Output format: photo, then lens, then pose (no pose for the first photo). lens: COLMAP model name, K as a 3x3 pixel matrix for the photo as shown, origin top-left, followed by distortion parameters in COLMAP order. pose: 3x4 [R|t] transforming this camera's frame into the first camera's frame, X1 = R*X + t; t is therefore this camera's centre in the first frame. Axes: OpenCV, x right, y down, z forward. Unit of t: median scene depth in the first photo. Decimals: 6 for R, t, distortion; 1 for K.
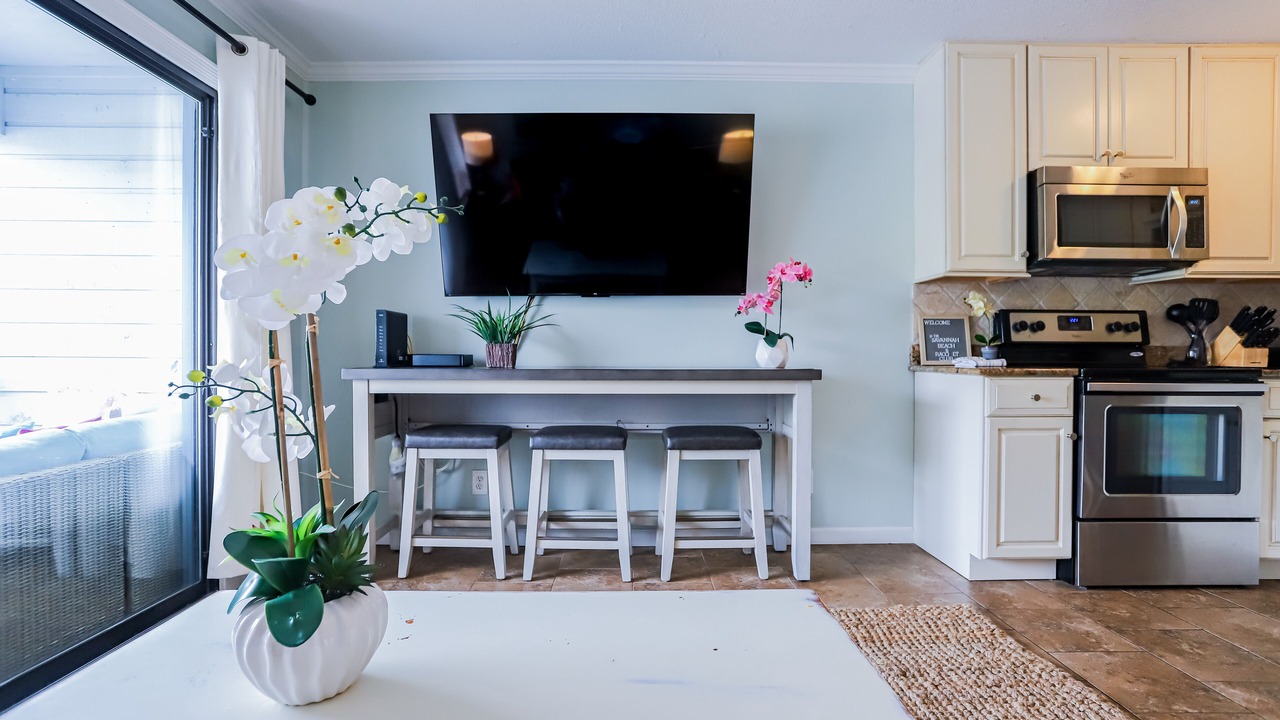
lens RADIAL K [[606.9, 0, 658.3], [0, 606.9, 359.9], [0, 0, 1]] dist [-0.010103, 0.007157]
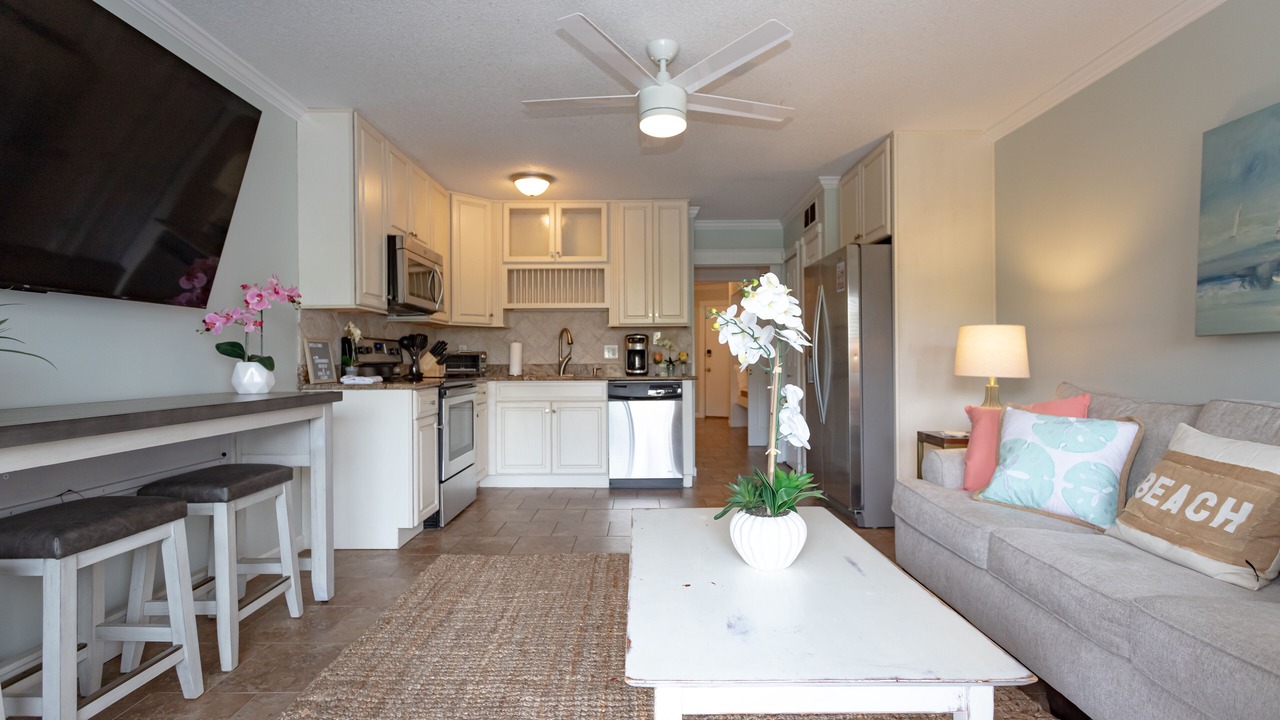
lens RADIAL K [[606.9, 0, 633.8], [0, 606.9, 362.0], [0, 0, 1]] dist [-0.010103, 0.007157]
pose [[0.046245, -0.005415, 0.998915, -0.687915], [0.013785, 0.999894, 0.004782, -0.030618], [-0.998835, 0.013549, 0.046315, 0.399198]]
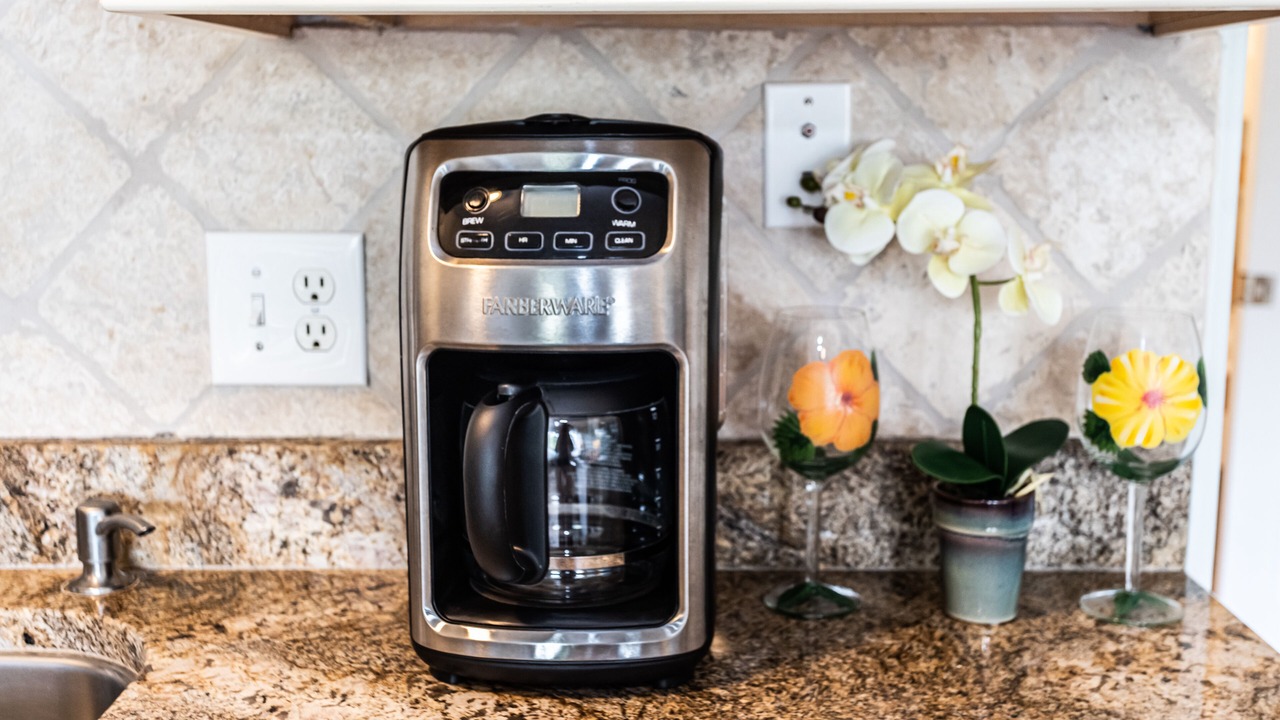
lens RADIAL K [[1302.0, 0, 638.6], [0, 1302.0, 358.2], [0, 0, 1]] dist [0.001001, 0.000000]
pose [[0.037530, -0.180225, 0.982909, 0.912399], [0.012286, 0.983611, 0.179884, -0.107142], [-0.999220, 0.005325, 0.039129, 0.447280]]
